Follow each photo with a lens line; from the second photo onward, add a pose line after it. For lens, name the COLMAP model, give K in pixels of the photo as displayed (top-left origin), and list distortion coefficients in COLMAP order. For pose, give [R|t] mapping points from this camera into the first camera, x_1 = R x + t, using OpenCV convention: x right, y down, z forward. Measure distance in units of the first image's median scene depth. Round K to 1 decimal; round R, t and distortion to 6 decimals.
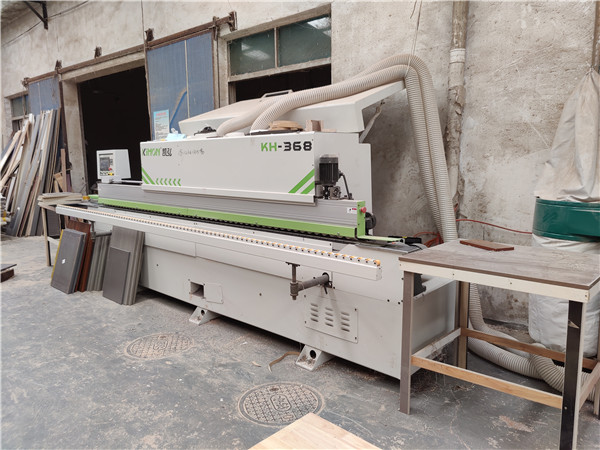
lens RADIAL K [[440.2, 0, 300.0], [0, 440.2, 225.0], [0, 0, 1]] dist [0.036283, 0.003141]
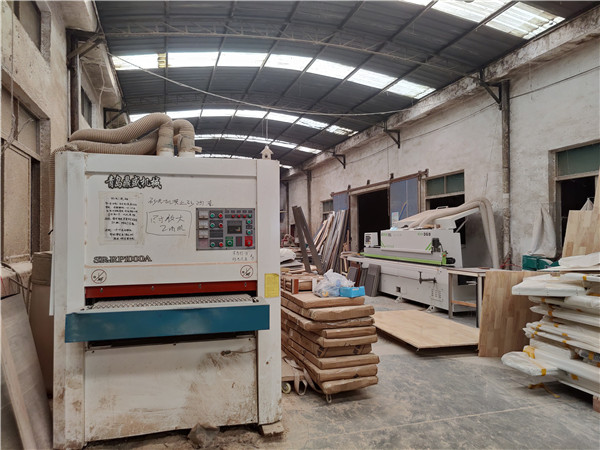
lens RADIAL K [[440.2, 0, 300.0], [0, 440.2, 225.0], [0, 0, 1]] dist [0.036283, 0.003141]
pose [[0.842097, -0.011872, -0.539196, 0.475611], [-0.074516, 0.987608, -0.138121, 0.126168], [0.534154, 0.156490, 0.830777, -1.046285]]
